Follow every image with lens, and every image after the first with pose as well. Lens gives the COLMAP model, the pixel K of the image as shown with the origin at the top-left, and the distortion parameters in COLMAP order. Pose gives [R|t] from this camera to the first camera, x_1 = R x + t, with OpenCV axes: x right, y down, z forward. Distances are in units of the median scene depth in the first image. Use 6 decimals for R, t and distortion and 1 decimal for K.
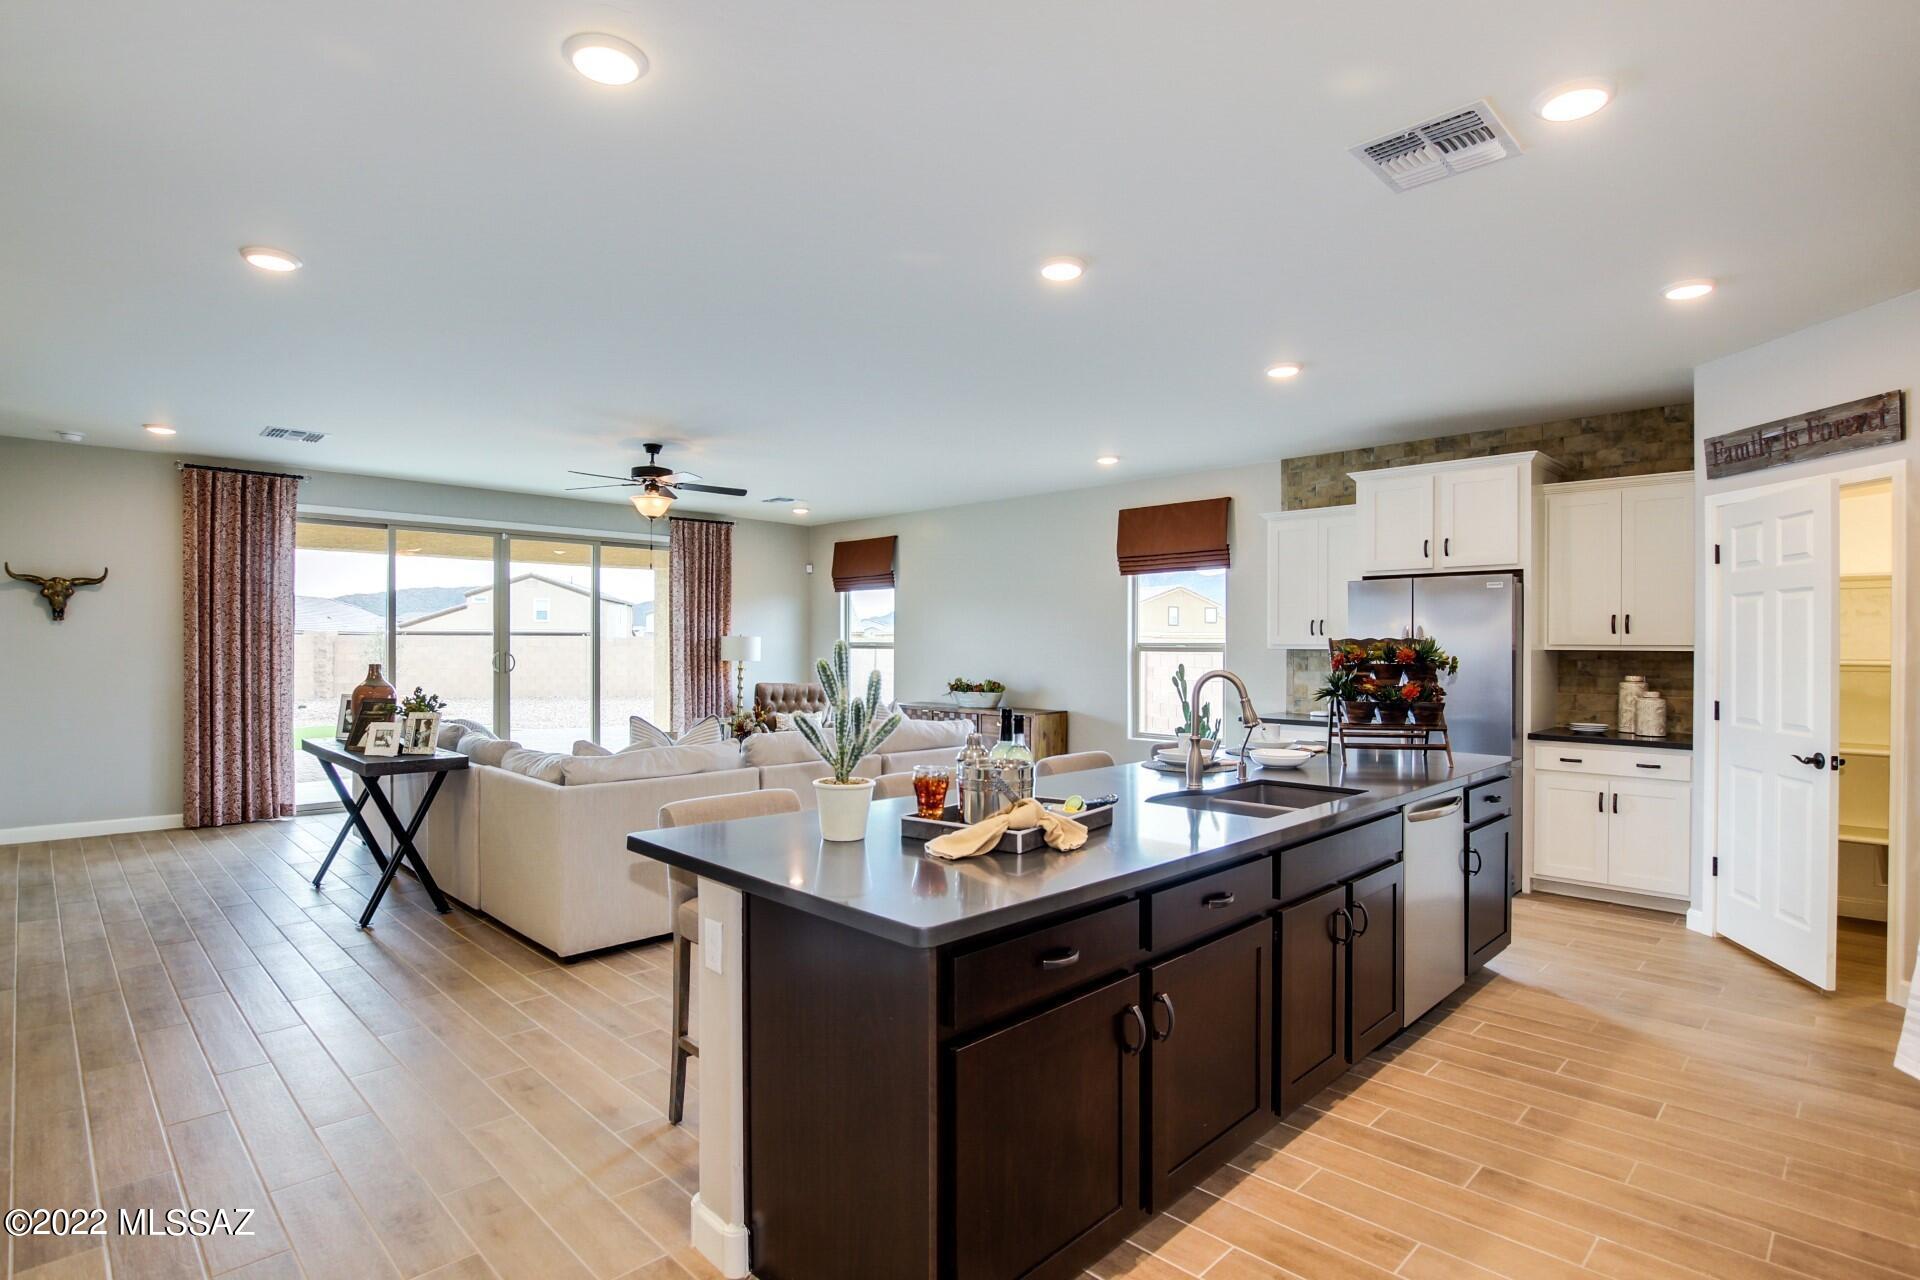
lens RADIAL K [[957.1, 0, 967.7], [0, 957.1, 646.2], [0, 0, 1]] dist [-0.026048, 0.000640]
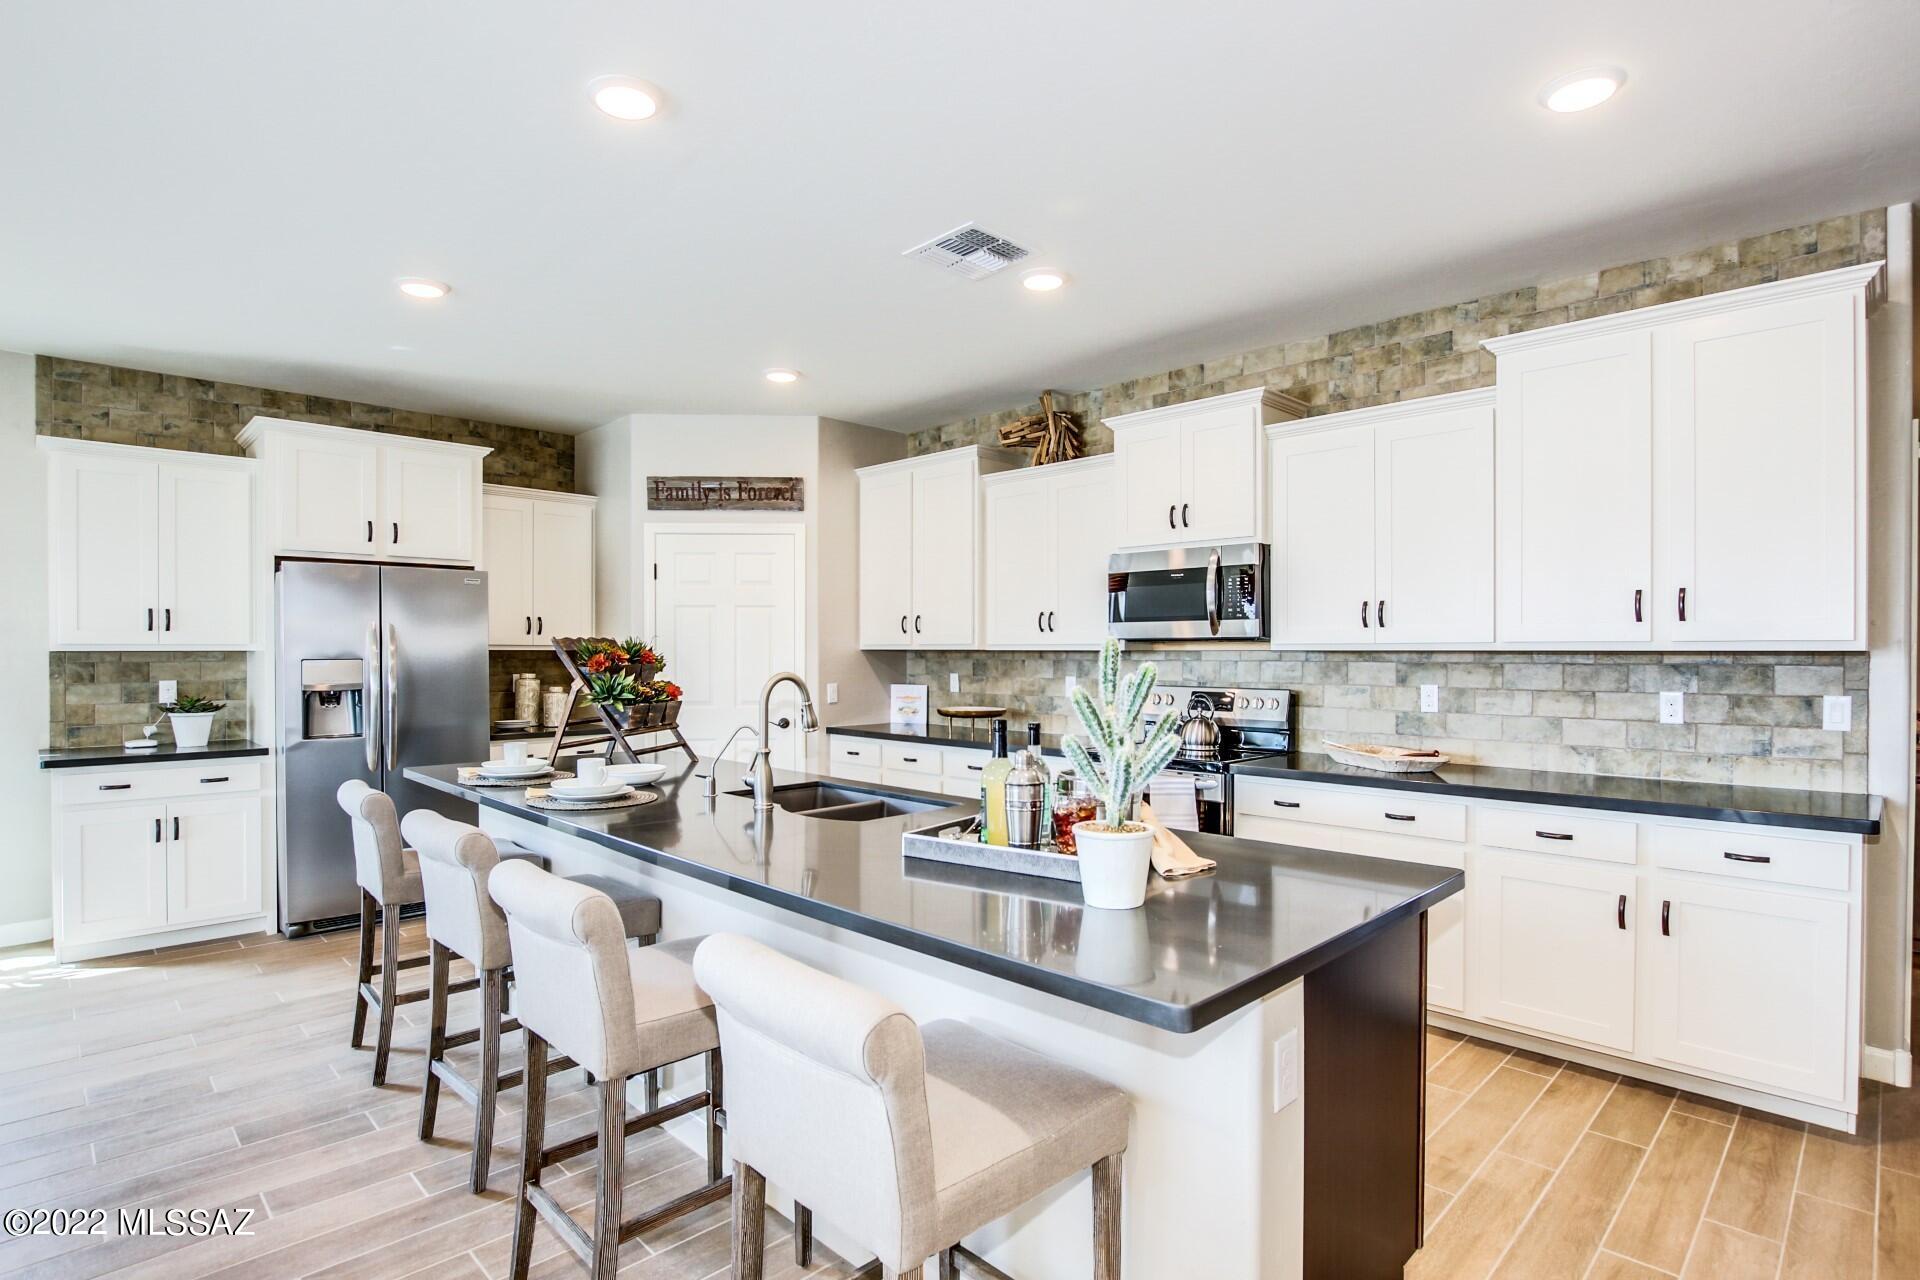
lens RADIAL K [[962.9, 0, 964.4], [0, 962.9, 655.1], [0, 0, 1]] dist [-0.024149, -0.000499]
pose [[0.005915, -0.009326, 0.999939, -0.296067], [0.000708, 0.999956, 0.009322, 0.000230], [-0.999982, 0.000653, 0.005922, 0.374046]]
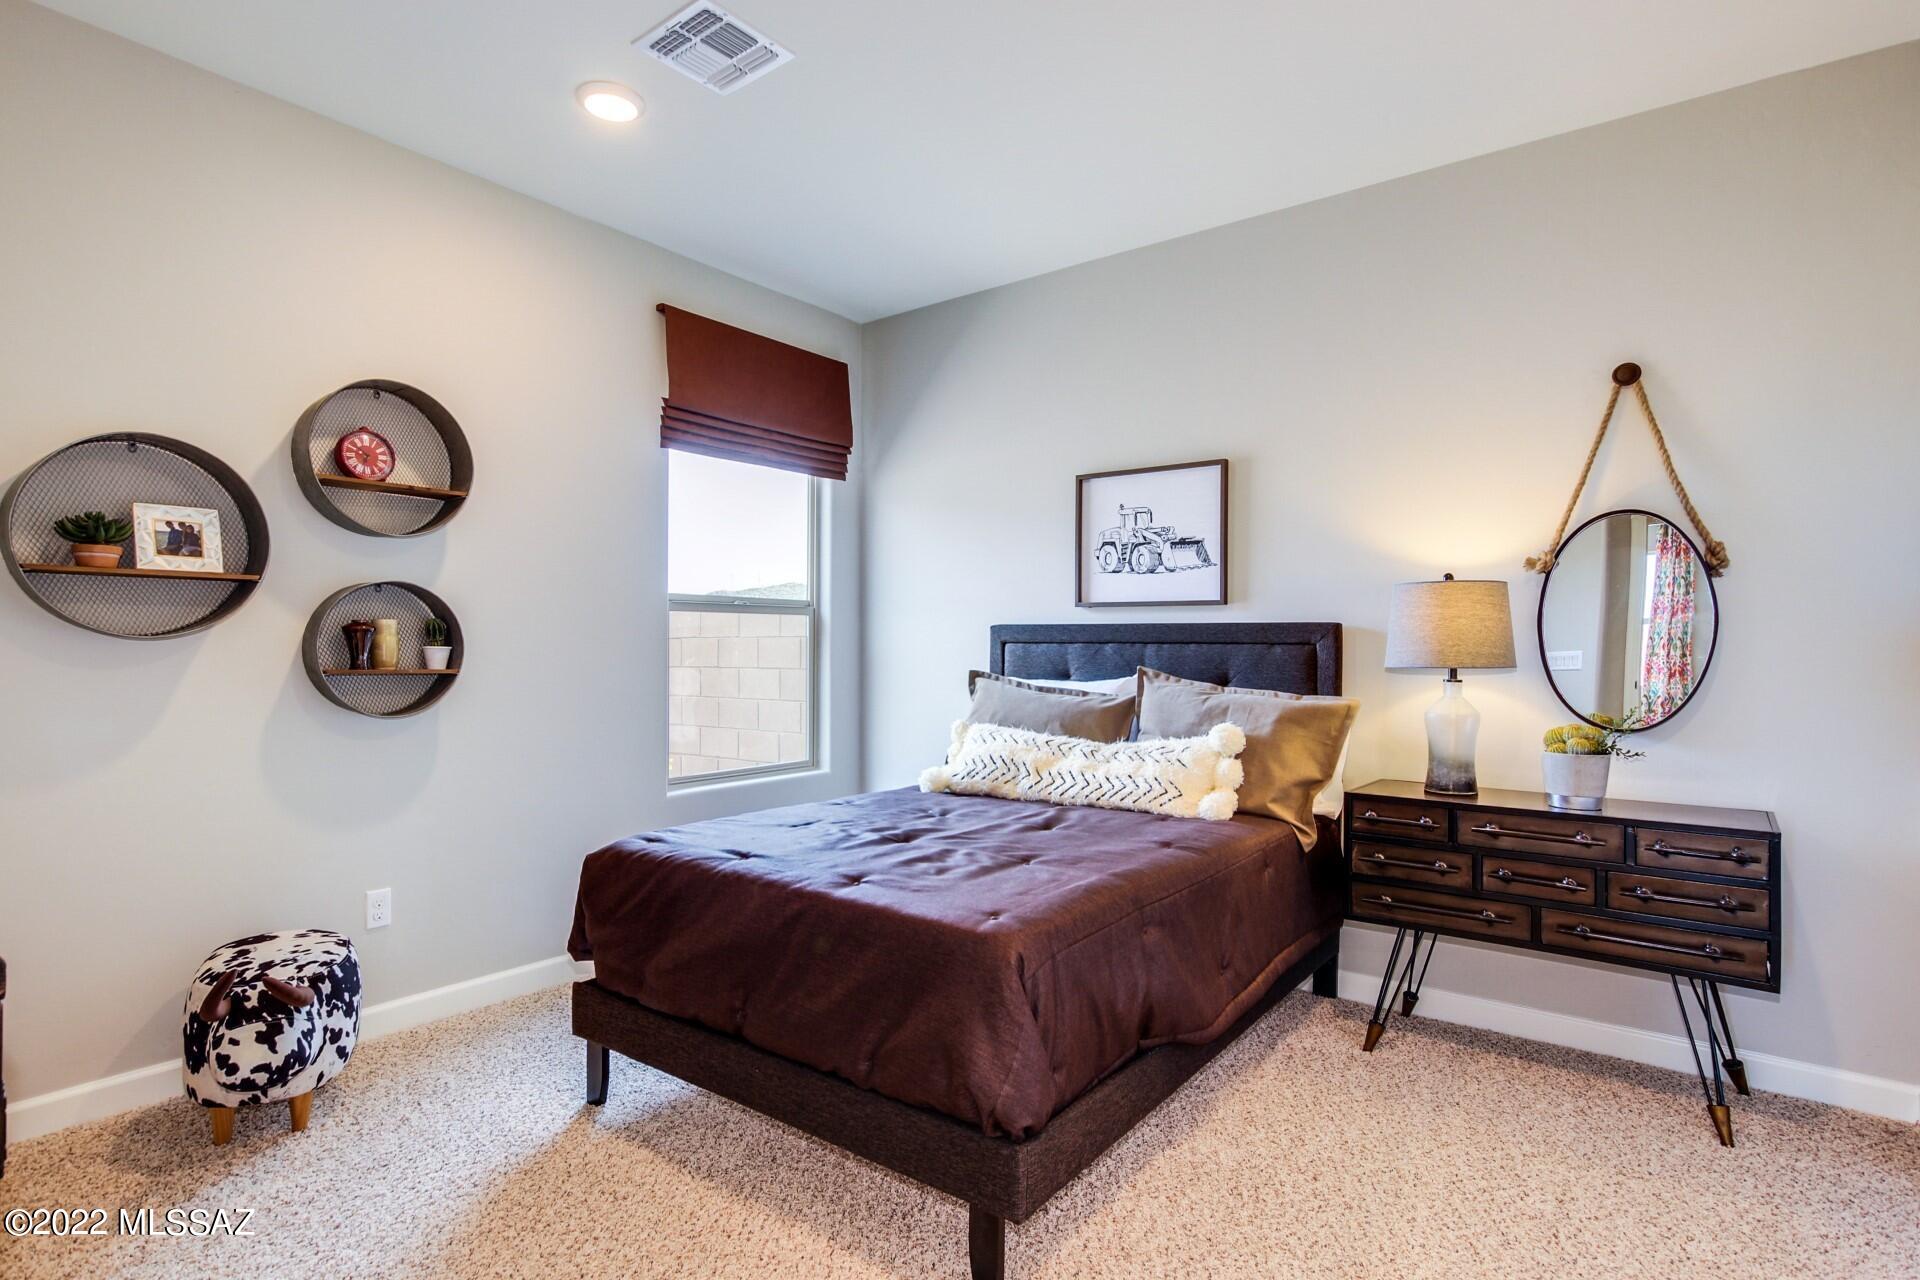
lens RADIAL K [[957.1, 0, 967.7], [0, 957.1, 646.2], [0, 0, 1]] dist [-0.026048, 0.000640]
pose [[-0.126668, -0.004793, 0.991934, -0.357555], [-0.002102, 0.999987, 0.004563, 0.023770], [-0.991943, -0.001507, -0.126676, 1.034630]]
